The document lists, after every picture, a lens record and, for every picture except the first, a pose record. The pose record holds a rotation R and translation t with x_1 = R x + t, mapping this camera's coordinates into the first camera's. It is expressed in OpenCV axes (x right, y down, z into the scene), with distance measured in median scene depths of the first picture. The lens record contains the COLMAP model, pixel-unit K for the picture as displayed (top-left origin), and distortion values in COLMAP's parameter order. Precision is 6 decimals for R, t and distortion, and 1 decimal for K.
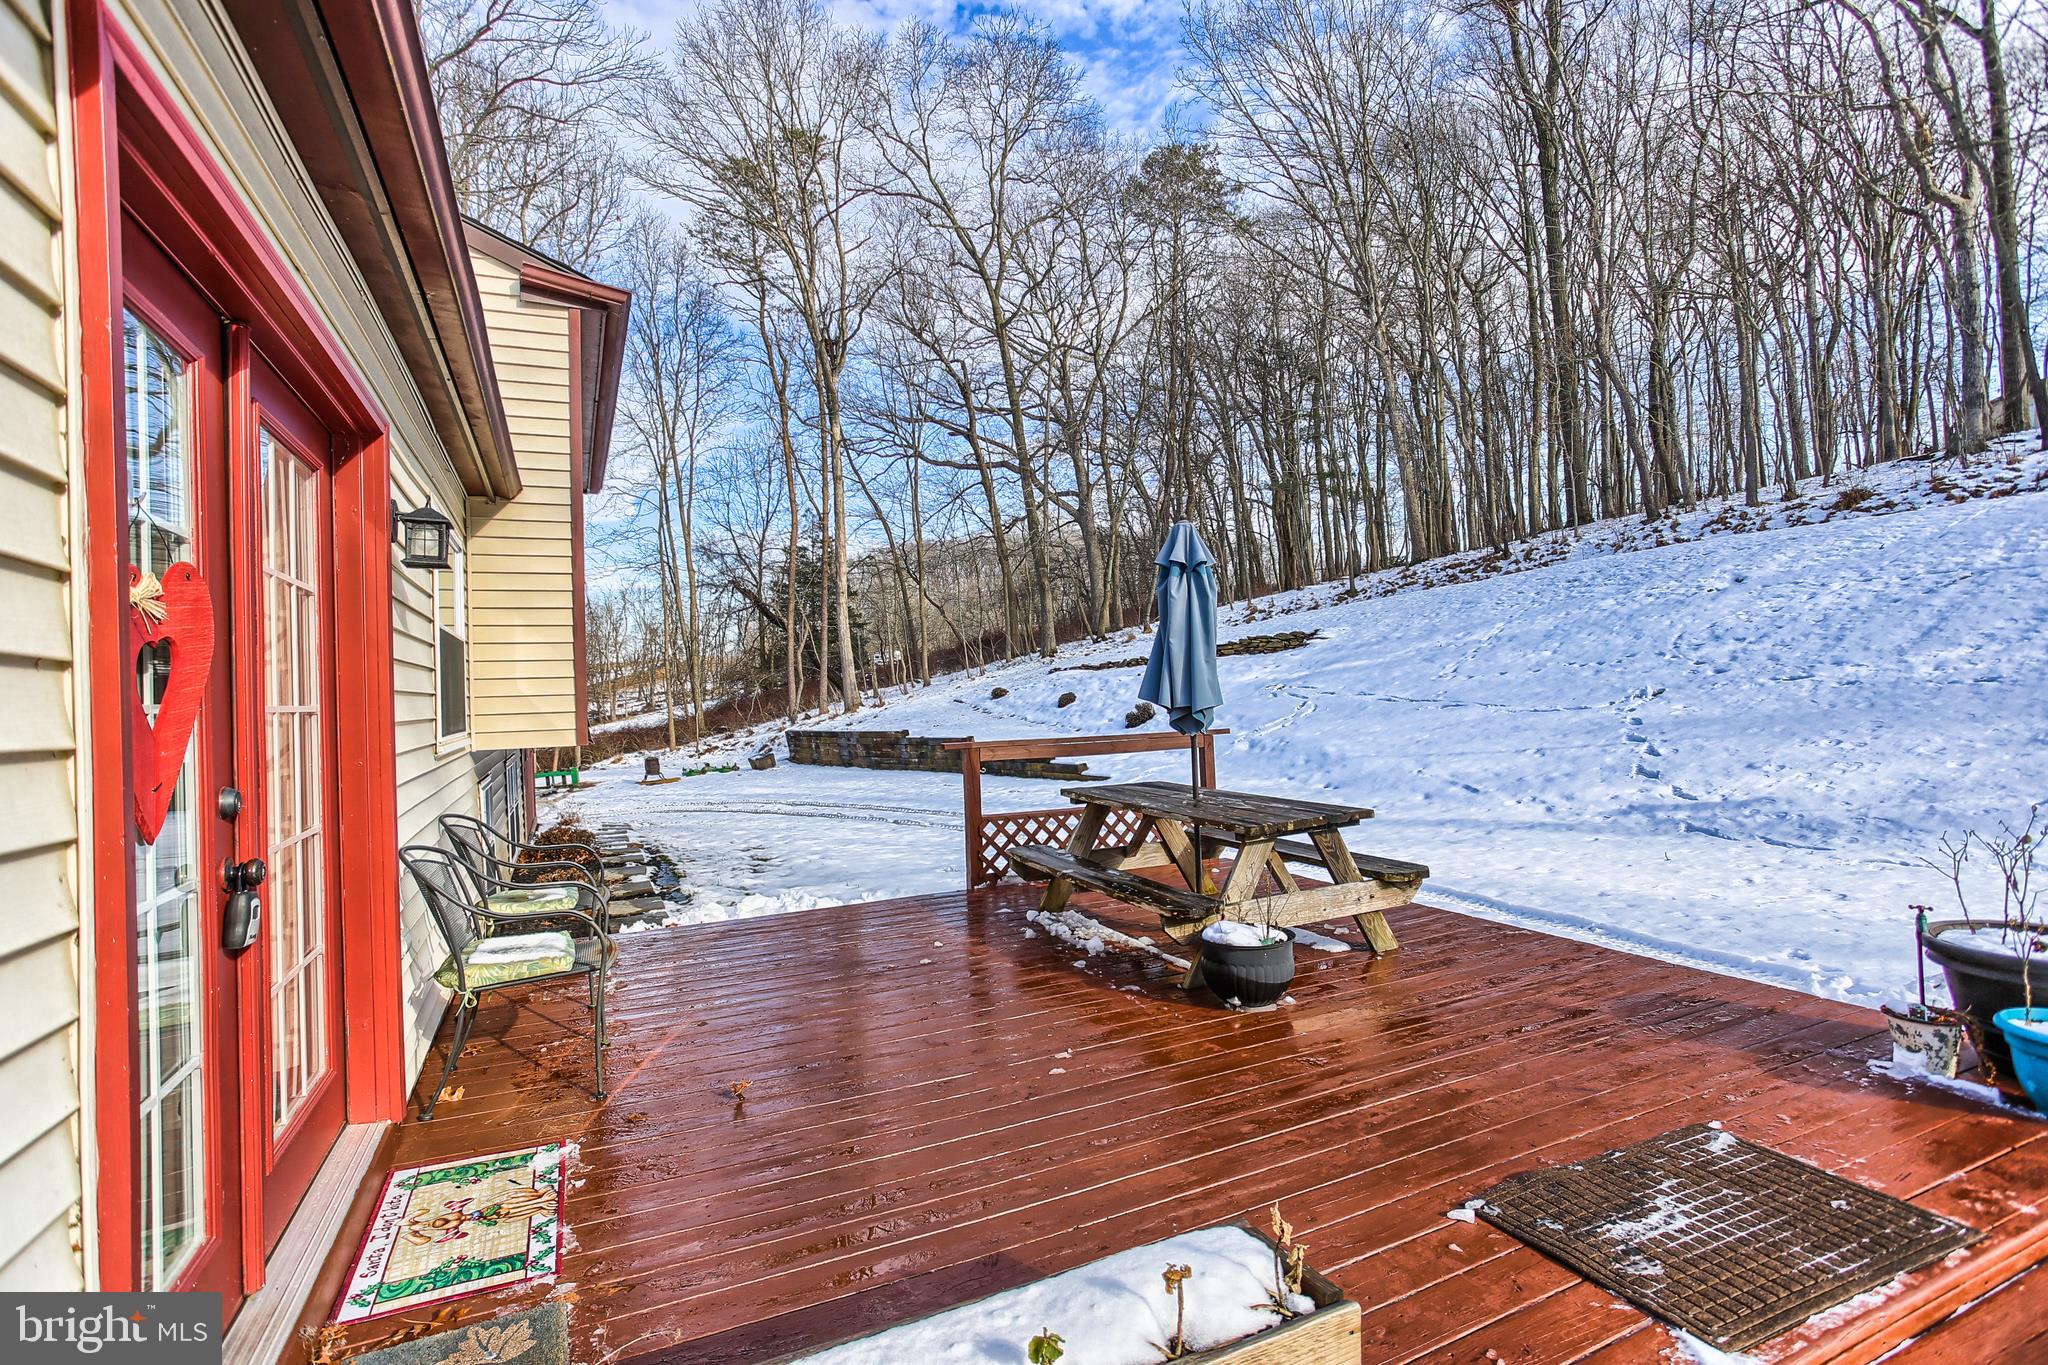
lens RADIAL K [[983.4, 0, 1024.0], [0, 983.4, 682.5], [0, 0, 1]] dist [-0.001473, 0.000157]
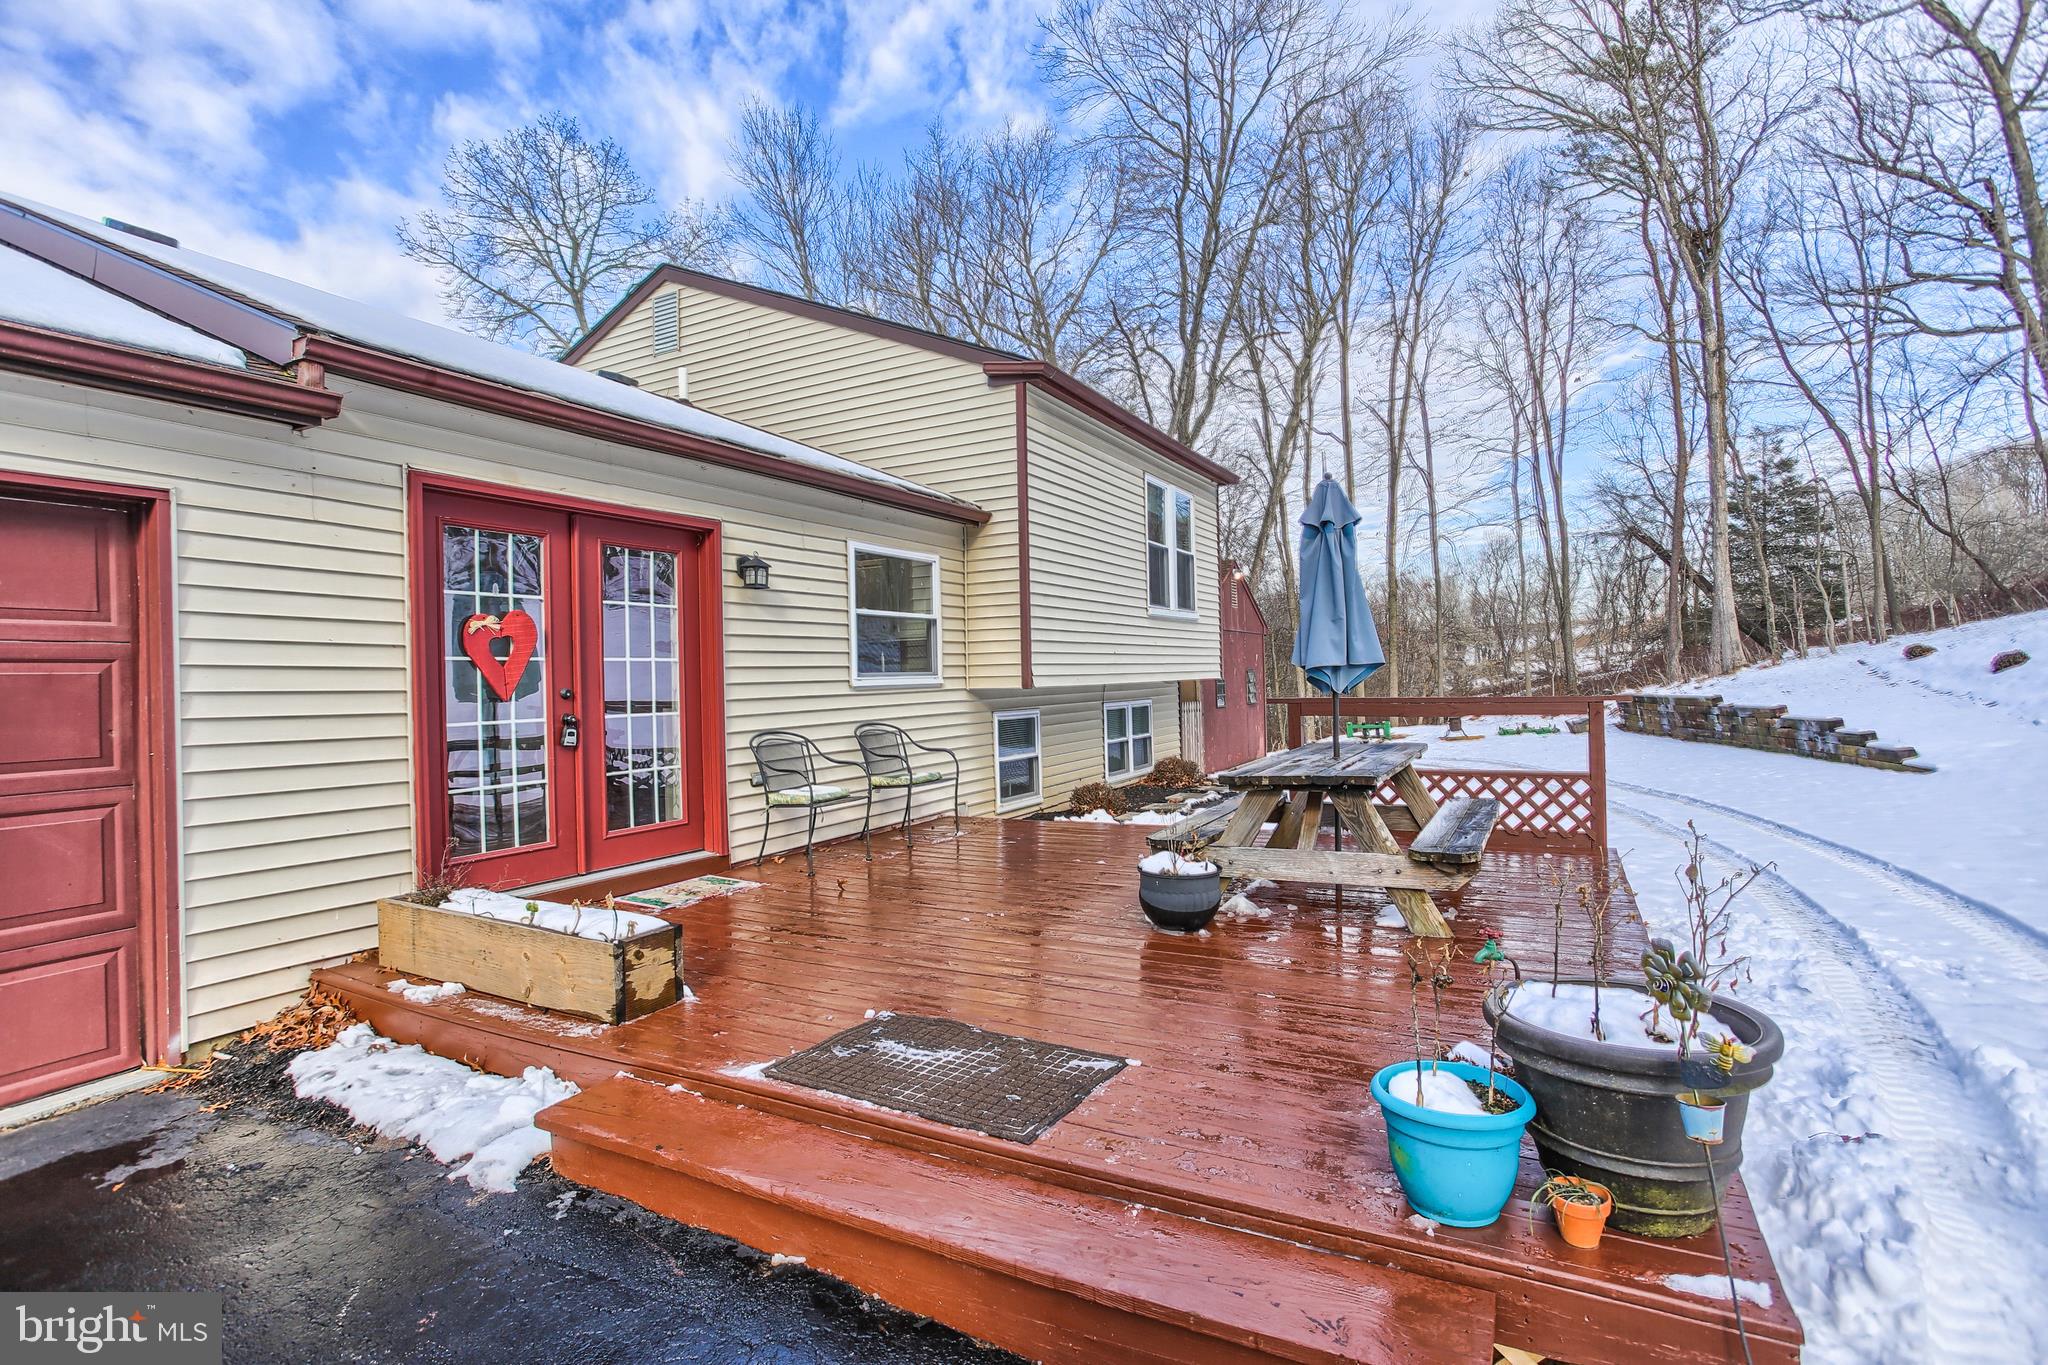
lens RADIAL K [[983.4, 0, 1024.0], [0, 983.4, 682.5], [0, 0, 1]] dist [-0.001473, 0.000157]
pose [[0.599860, 0.028817, -0.799586, 0.179727], [0.005812, 0.999168, 0.040370, -0.000560], [0.800084, -0.028863, 0.599193, 0.033694]]
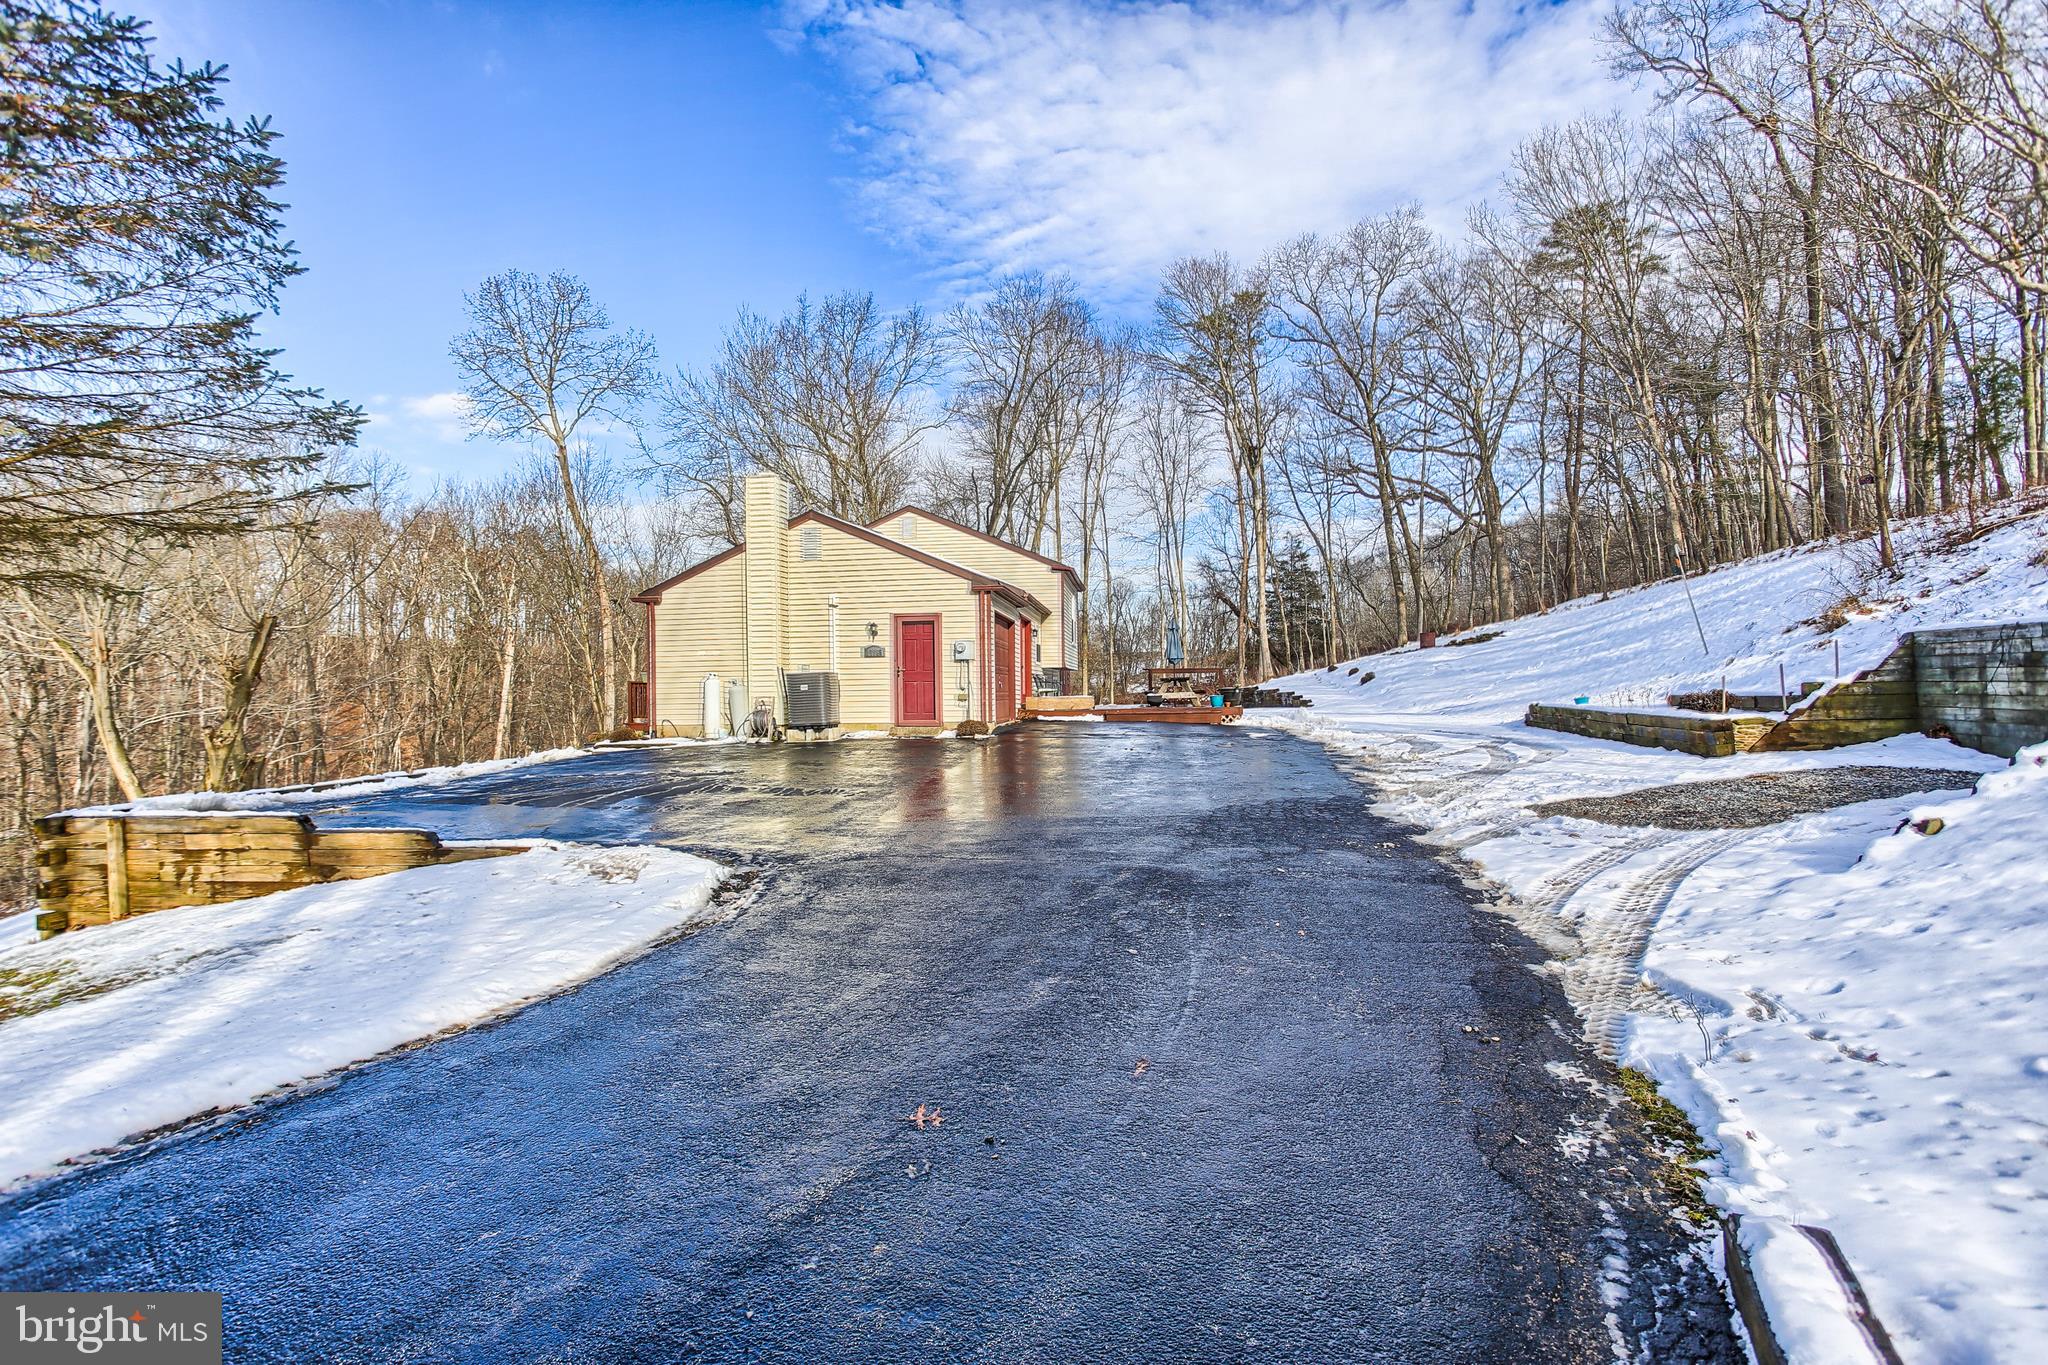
lens RADIAL K [[983.4, 0, 1024.0], [0, 983.4, 682.5], [0, 0, 1]] dist [-0.001473, 0.000157]
pose [[0.843298, 0.017888, -0.537148, 0.483777], [-0.010965, 0.999811, 0.016080, 0.018065], [0.537334, -0.007671, 0.843335, -0.766956]]
